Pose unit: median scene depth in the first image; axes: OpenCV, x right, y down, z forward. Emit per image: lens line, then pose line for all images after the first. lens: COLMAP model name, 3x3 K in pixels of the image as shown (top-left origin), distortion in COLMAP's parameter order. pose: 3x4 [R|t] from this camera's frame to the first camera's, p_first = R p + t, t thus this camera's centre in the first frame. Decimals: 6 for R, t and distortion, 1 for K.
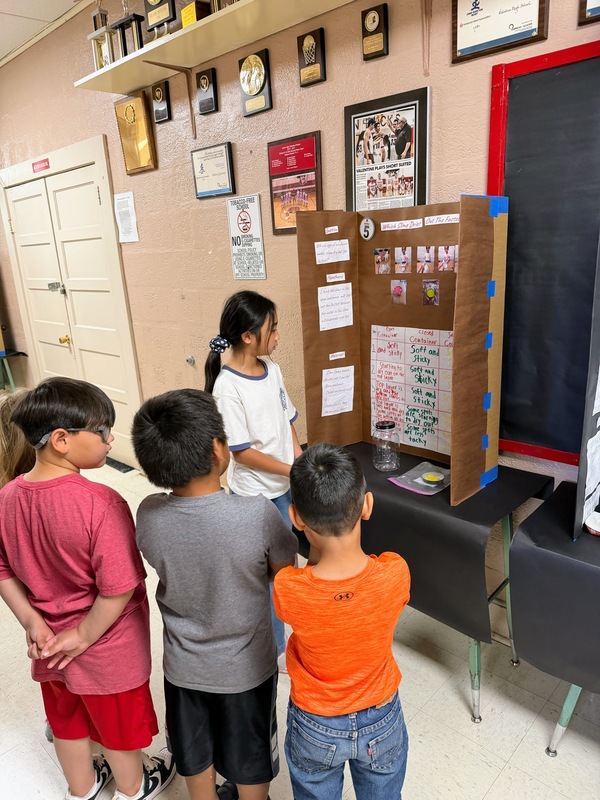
lens RADIAL K [[569.8, 0, 314.9], [0, 569.8, 419.2], [0, 0, 1]] dist [0.057425, -0.063876]
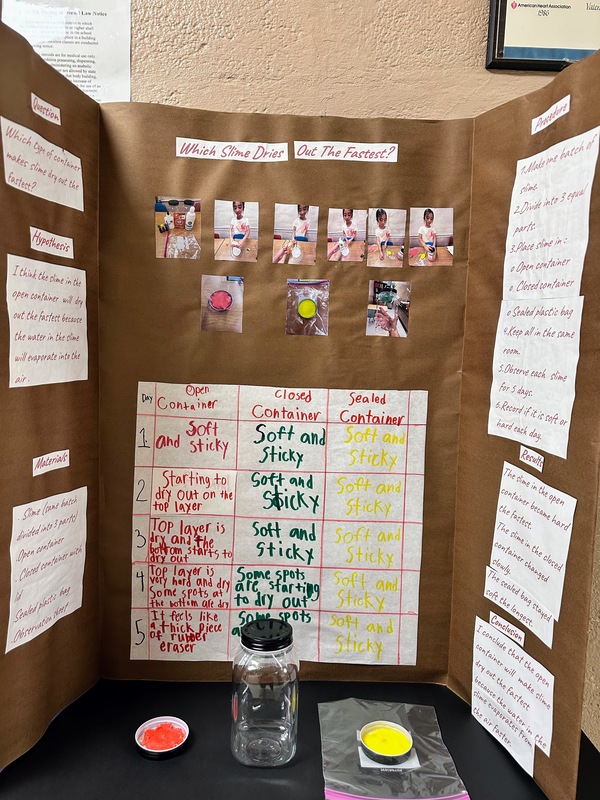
lens RADIAL K [[534.6, 0, 300.9], [0, 534.6, 409.9], [0, 0, 1]] dist [0.117691, -0.147844]
pose [[0.696671, 0.011899, 0.717292, -0.101854], [0.144357, 0.977085, -0.156415, -0.071996], [-0.702717, 0.212516, 0.678989, 0.697095]]
